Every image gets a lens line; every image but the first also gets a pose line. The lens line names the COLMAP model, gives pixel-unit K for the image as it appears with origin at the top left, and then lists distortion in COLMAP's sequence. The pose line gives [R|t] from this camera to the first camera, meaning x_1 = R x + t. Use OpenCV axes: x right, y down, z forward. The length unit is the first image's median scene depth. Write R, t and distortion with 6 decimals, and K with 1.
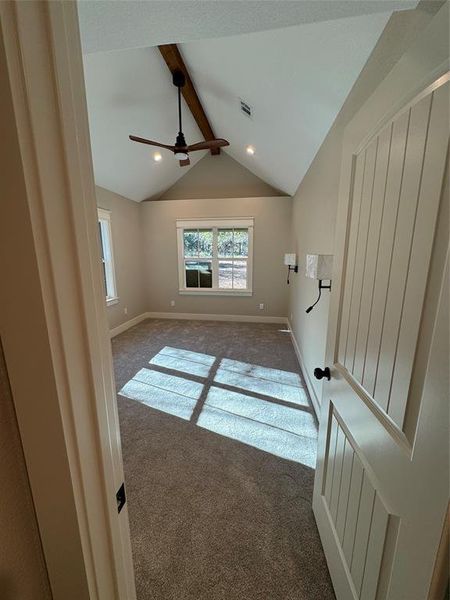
lens RADIAL K [[238.9, 0, 225.1], [0, 238.9, 300.0], [0, 0, 1]] dist [-0.000687, 0.000106]
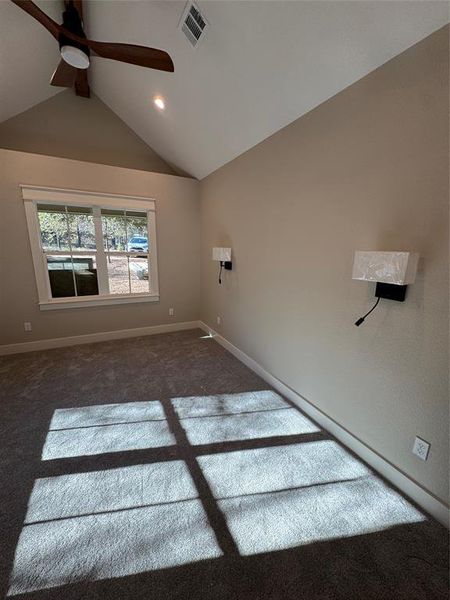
lens RADIAL K [[238.9, 0, 224.5], [0, 238.9, 300.8], [0, 0, 1]] dist [-0.000687, 0.000106]
pose [[0.810719, -0.109648, 0.575075, -0.221853], [0.092735, 0.993954, 0.058781, -0.056997], [-0.578043, 0.005674, 0.815986, 0.309821]]
